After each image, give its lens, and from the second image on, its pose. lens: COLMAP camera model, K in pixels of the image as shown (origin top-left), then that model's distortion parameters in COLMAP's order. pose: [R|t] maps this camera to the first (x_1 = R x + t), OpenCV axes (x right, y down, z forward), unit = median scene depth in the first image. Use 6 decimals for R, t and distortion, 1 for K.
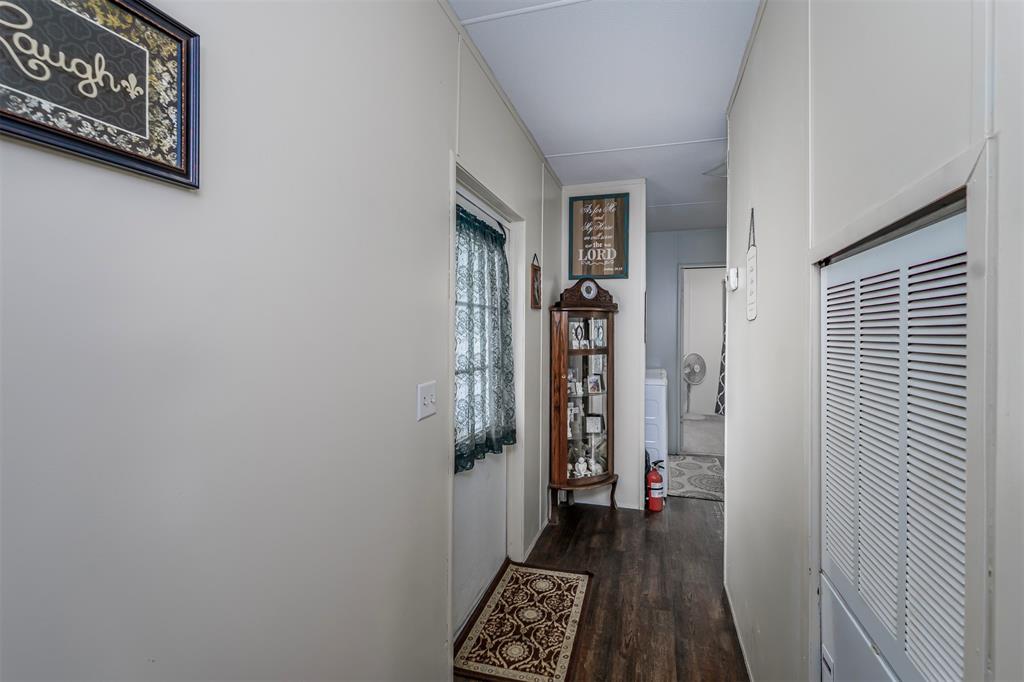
lens RADIAL K [[405.7, 0, 506.4], [0, 405.7, 338.1], [0, 0, 1]] dist [-0.007395, -0.000175]
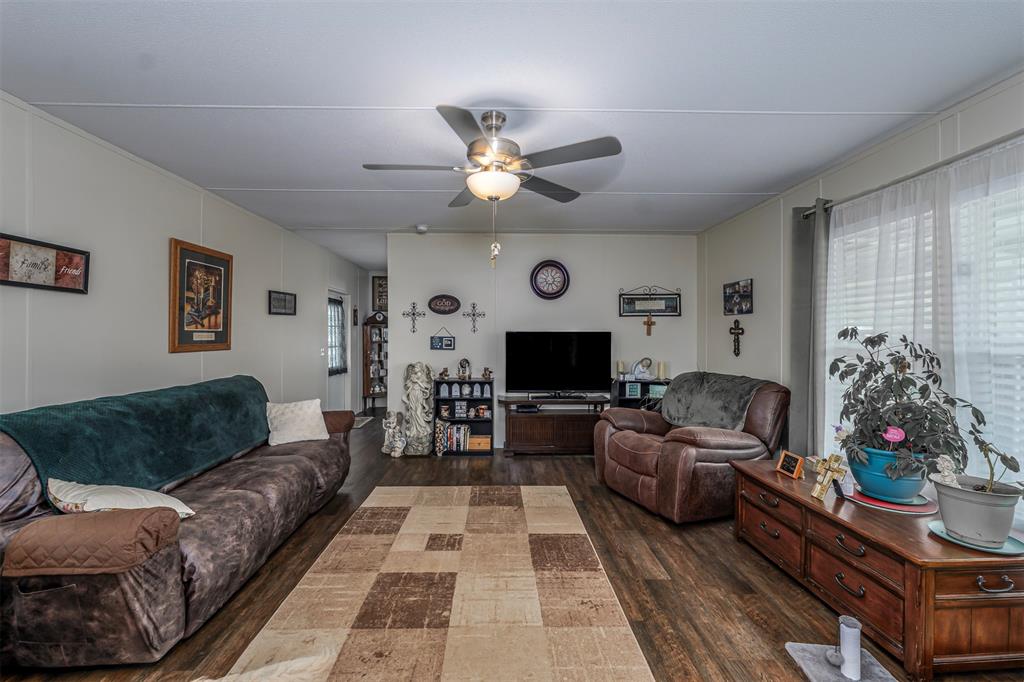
lens RADIAL K [[423.9, 0, 512.0], [0, 423.9, 333.7], [0, 0, 1]] dist [0.000261, -0.000201]
pose [[0.927812, -0.003521, 0.373033, -0.012631], [0.007134, 0.999940, -0.008307, 0.011012], [-0.372981, 0.010369, 0.927781, -1.818072]]
